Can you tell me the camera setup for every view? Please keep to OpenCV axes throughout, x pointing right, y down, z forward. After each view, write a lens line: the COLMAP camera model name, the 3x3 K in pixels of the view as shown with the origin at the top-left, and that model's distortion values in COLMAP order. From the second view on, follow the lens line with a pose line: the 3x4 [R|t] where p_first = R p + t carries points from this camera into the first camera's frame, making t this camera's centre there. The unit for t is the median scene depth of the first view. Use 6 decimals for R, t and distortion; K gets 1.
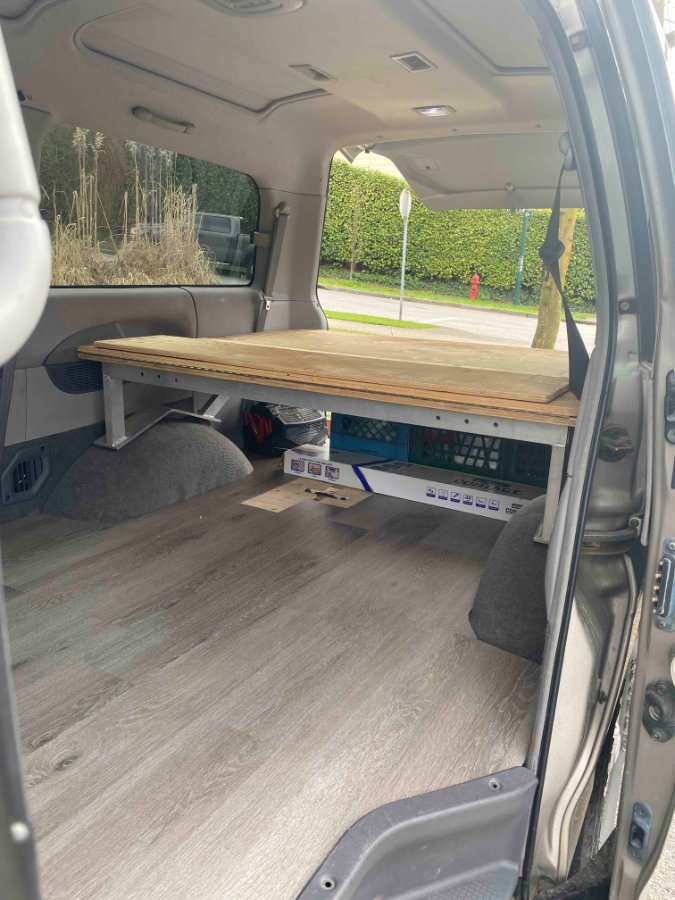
lens RADIAL K [[681.0, 0, 337.5], [0, 681.0, 450.0], [0, 0, 1]] dist [0.082261, -0.100317]
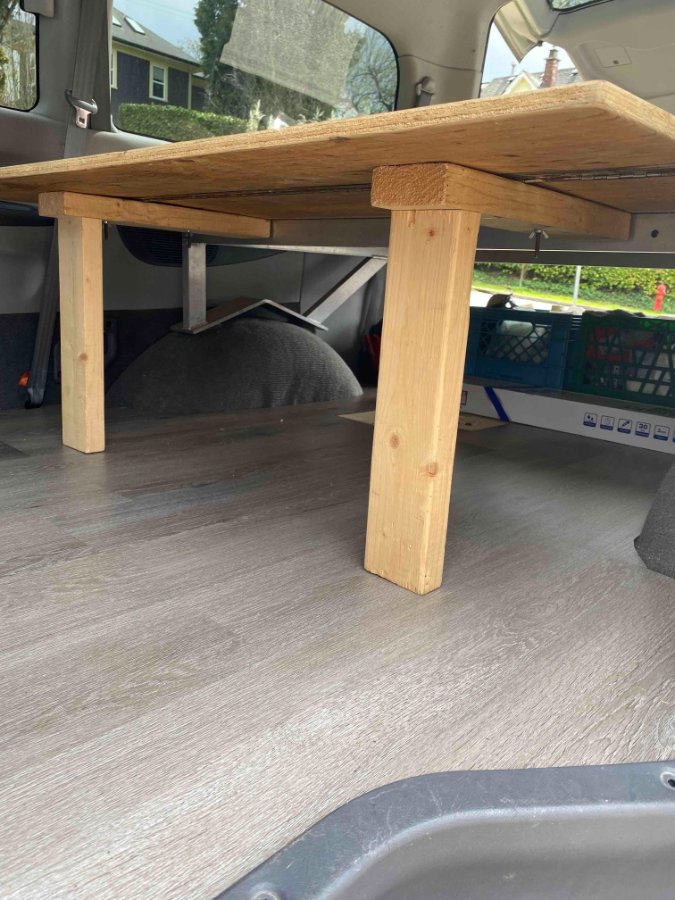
lens RADIAL K [[692.3, 0, 337.5], [0, 692.3, 450.0], [0, 0, 1]] dist [0.041373, -0.065404]
pose [[0.972788, 0.072739, -0.219981, 0.042472], [-0.076312, 0.997054, -0.007778, 0.131406], [0.218767, 0.024354, 0.975473, 0.222030]]
